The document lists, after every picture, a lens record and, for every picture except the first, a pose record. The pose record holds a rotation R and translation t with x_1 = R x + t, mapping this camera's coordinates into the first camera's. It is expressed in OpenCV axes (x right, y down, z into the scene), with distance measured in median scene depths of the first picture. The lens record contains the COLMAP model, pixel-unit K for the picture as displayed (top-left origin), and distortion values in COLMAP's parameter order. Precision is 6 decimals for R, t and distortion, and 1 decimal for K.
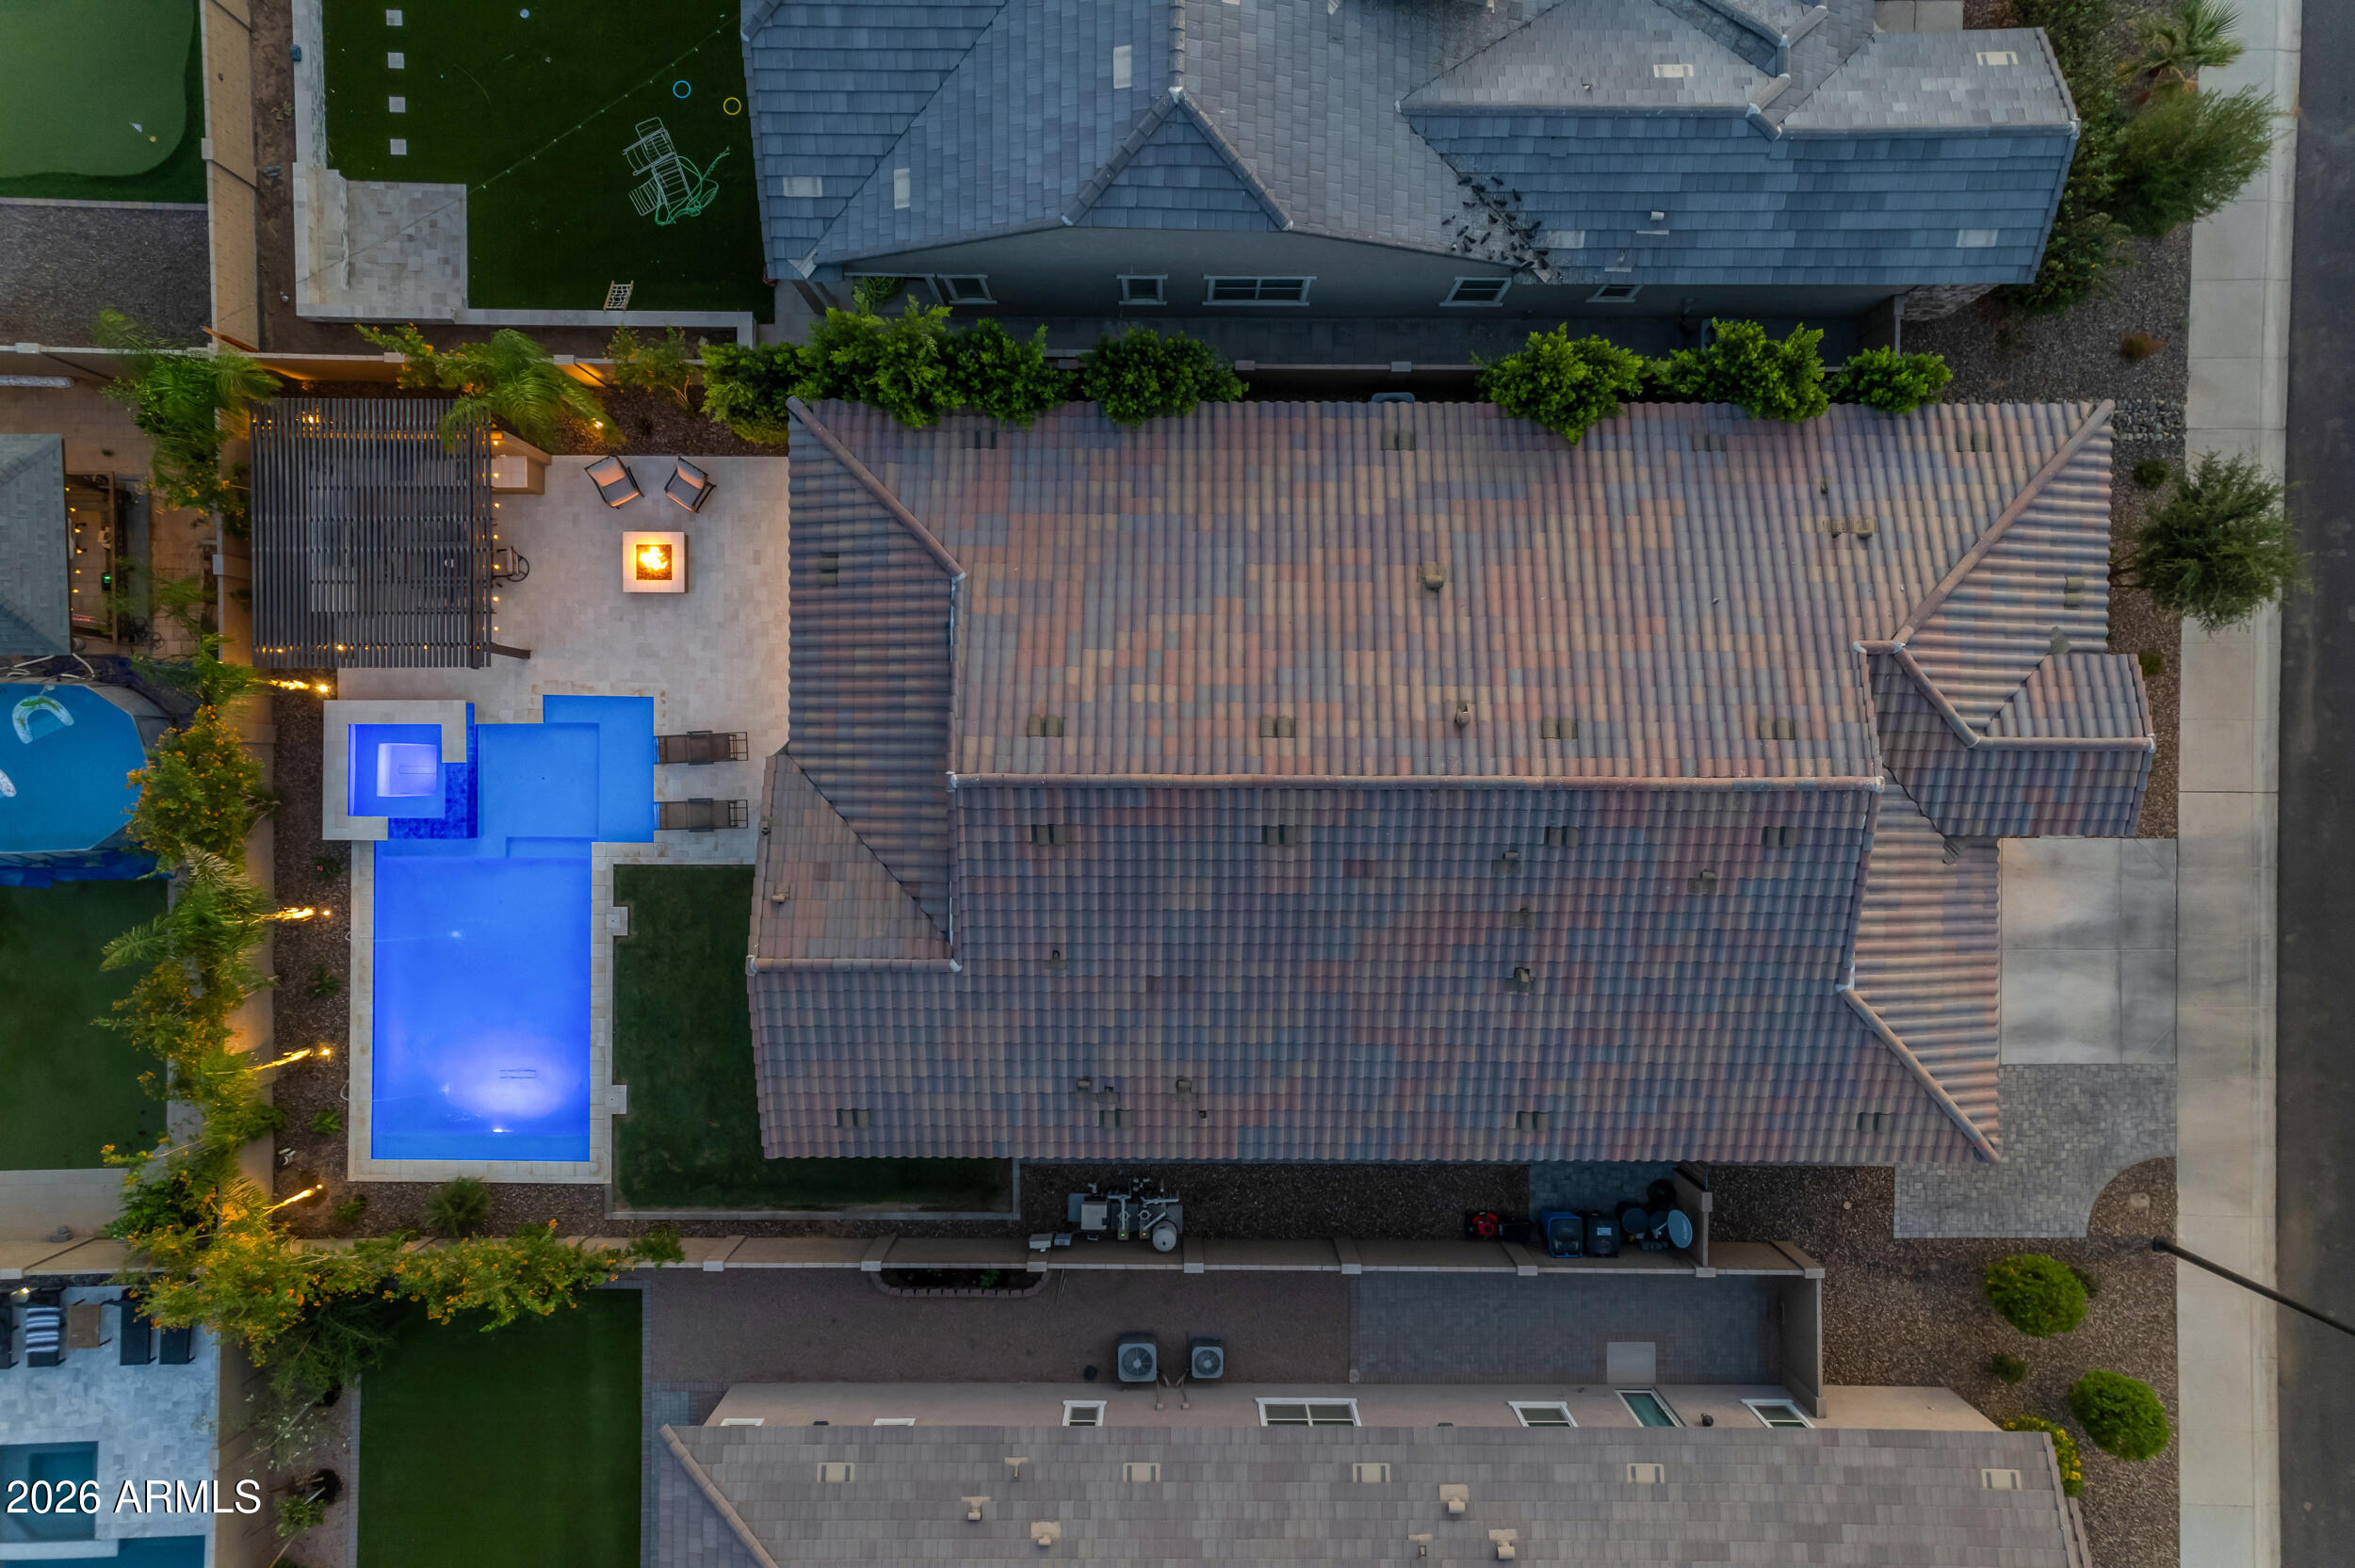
lens RADIAL K [[1481.7, 0, 1180.4], [0, 1481.7, 788.2], [0, 0, 1]] dist [0.007329, 0.029837]
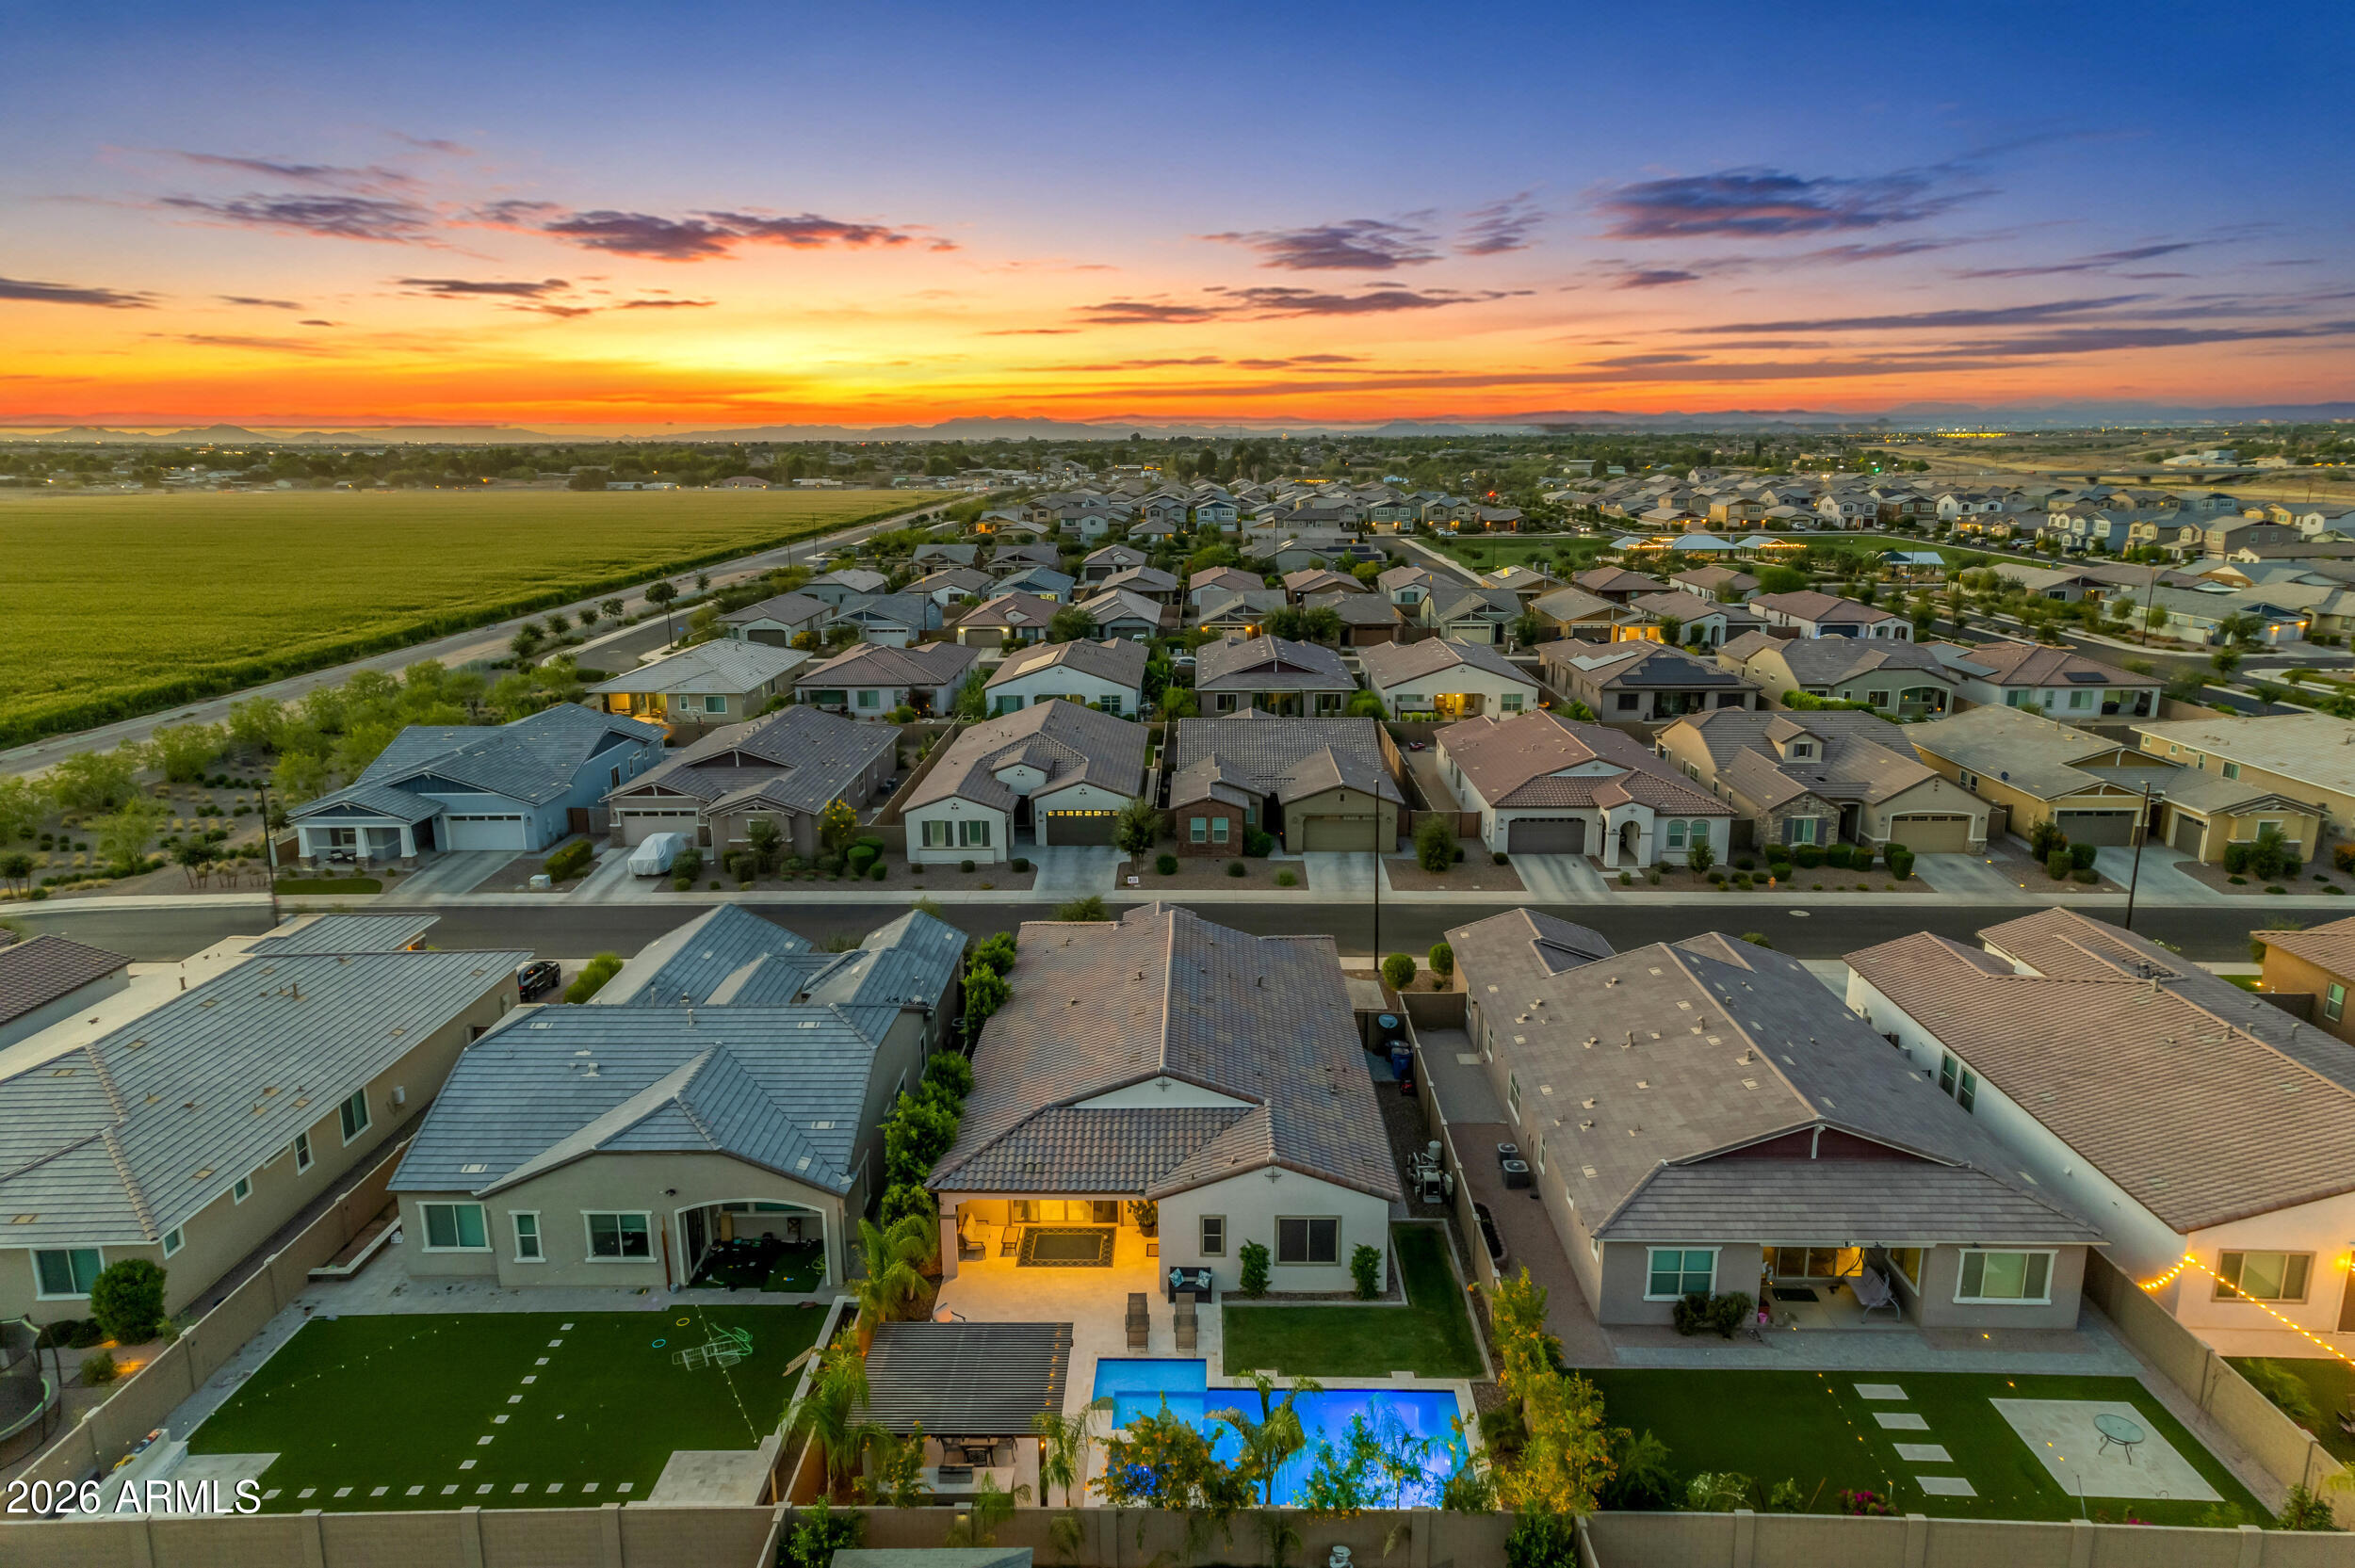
lens RADIAL K [[1481.7, 0, 1180.4], [0, 1481.7, 788.2], [0, 0, 1]] dist [0.007329, 0.029837]
pose [[0.015013, -0.234157, 0.972083, -1.547857], [0.999715, -0.014525, -0.018938, 0.047326], [0.018554, 0.972090, 0.233873, 0.189694]]
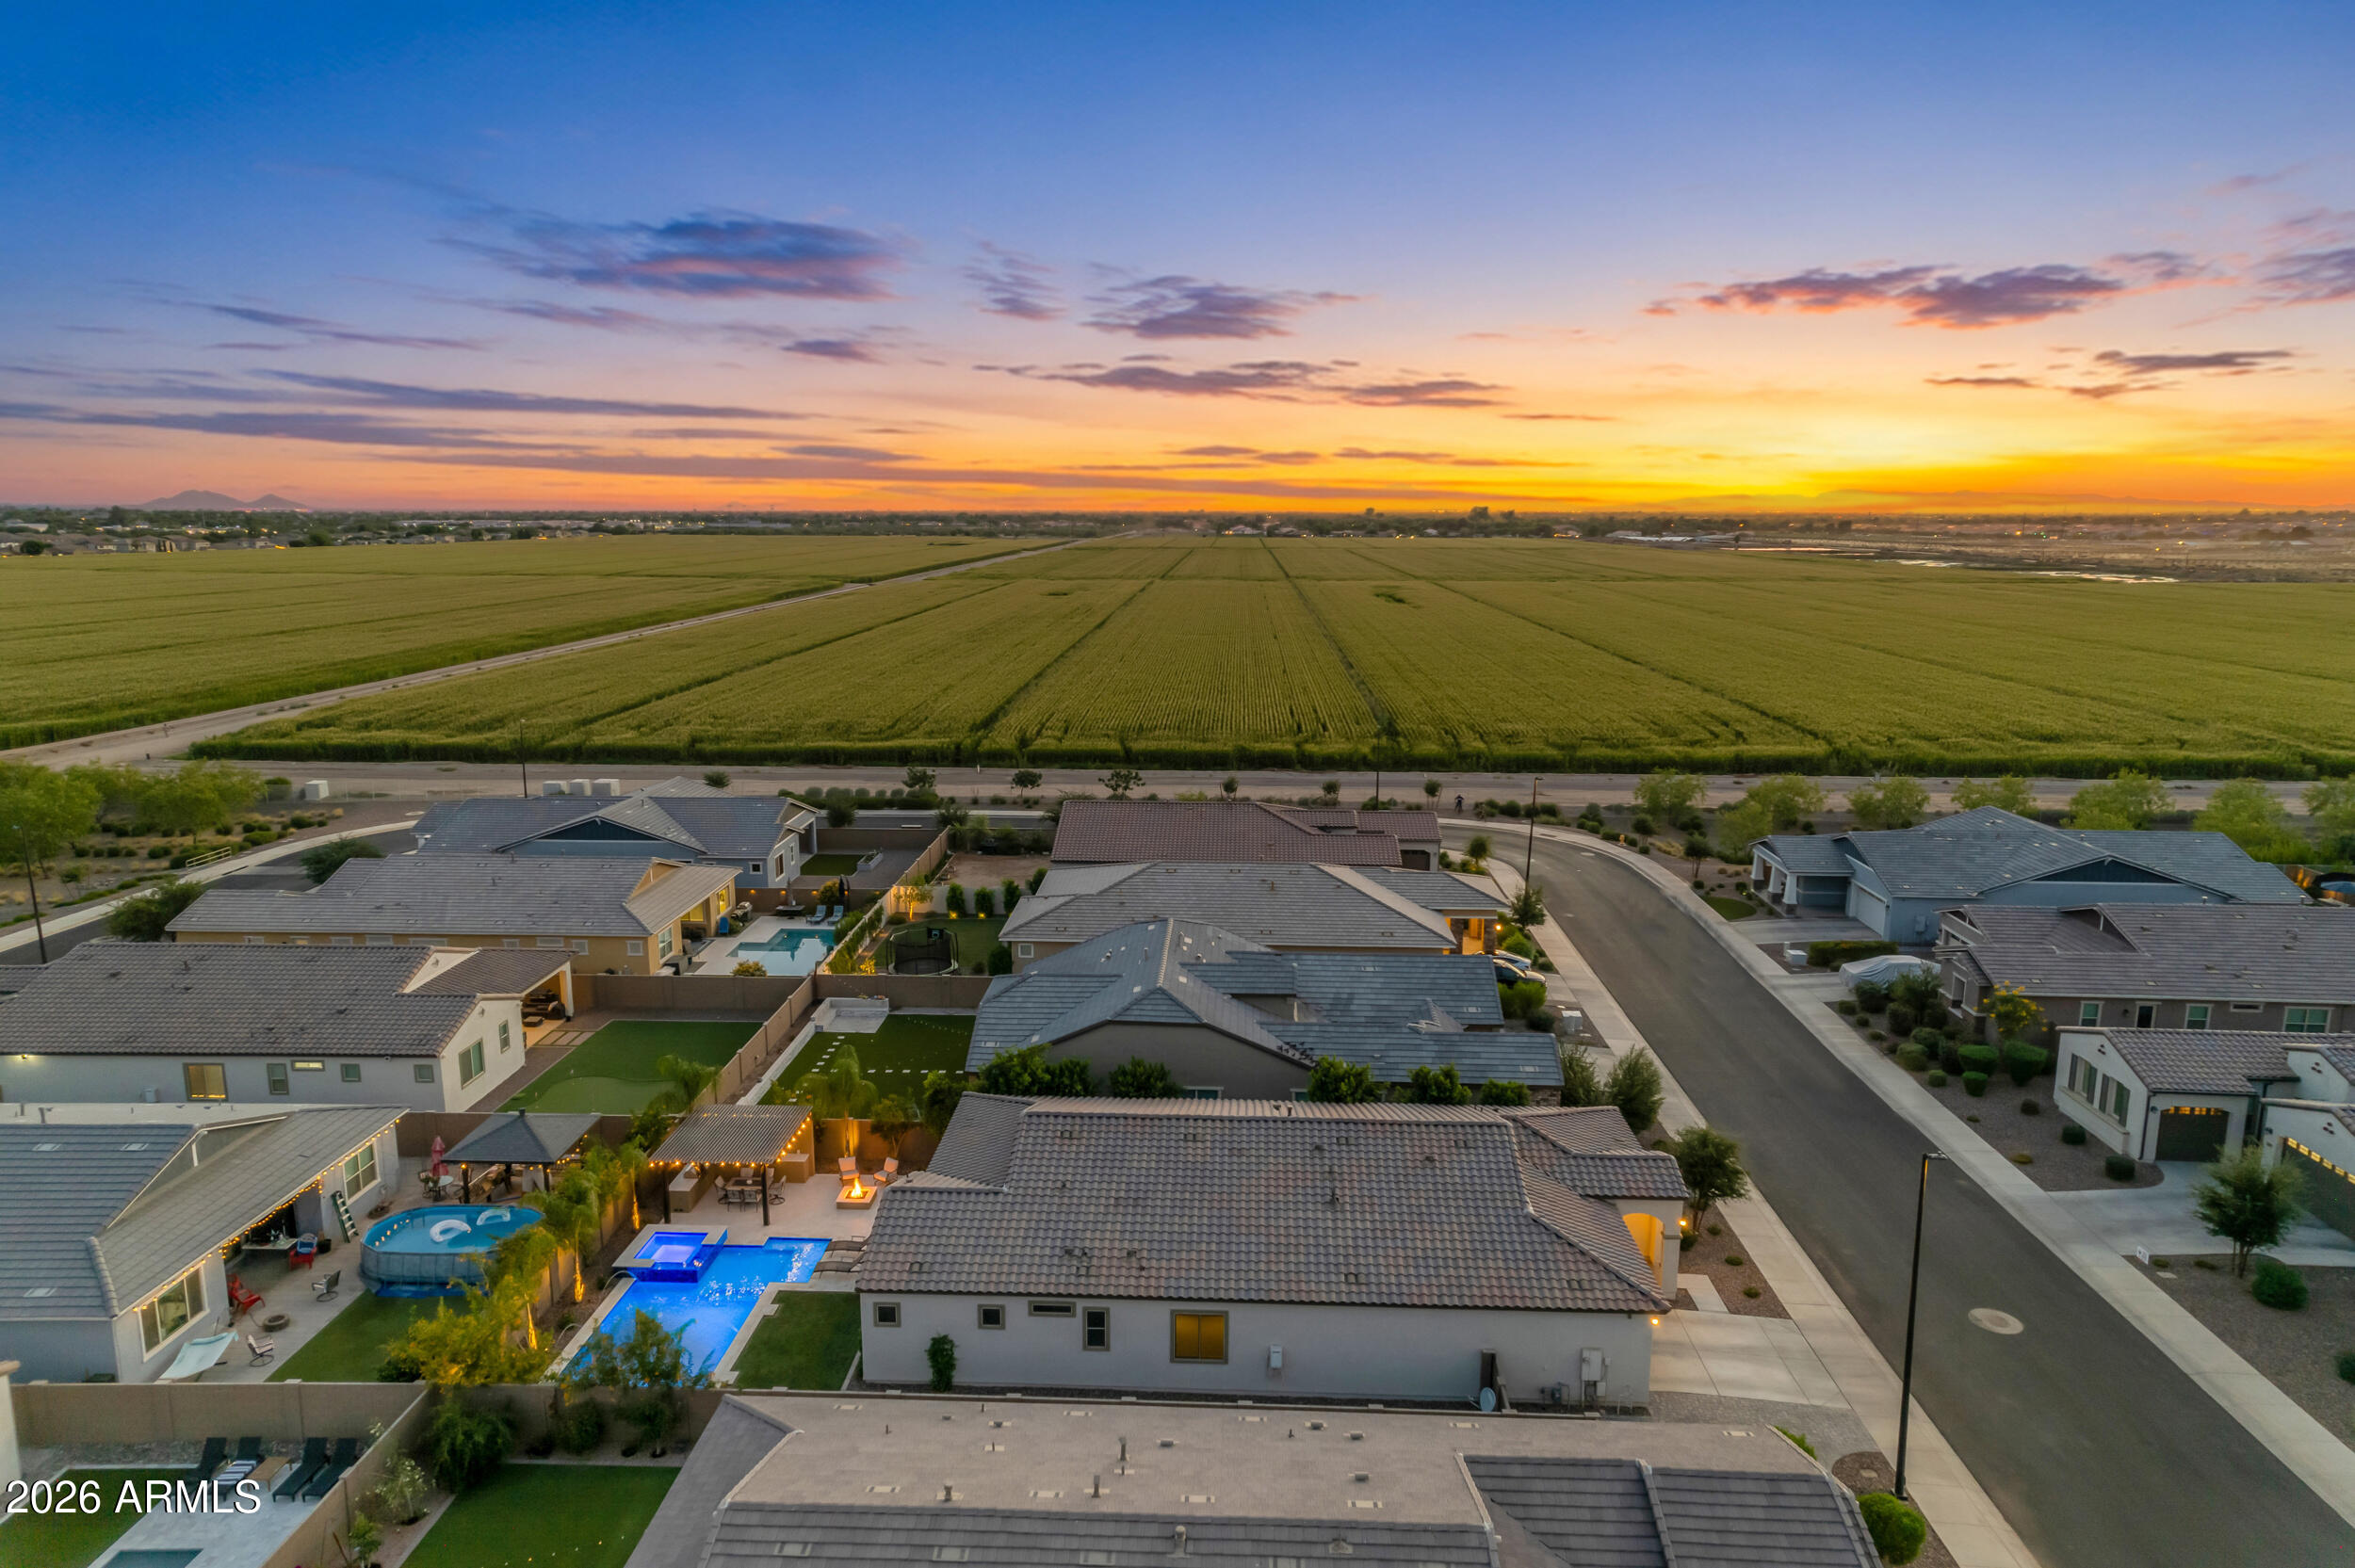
lens RADIAL K [[1481.7, 0, 1180.4], [0, 1481.7, 788.2], [0, 0, 1]] dist [0.007329, 0.029837]
pose [[0.998992, 0.009750, -0.043815, 0.106251], [-0.044849, 0.176926, -0.983202, 1.494104], [-0.001834, 0.984176, 0.177185, 0.201278]]
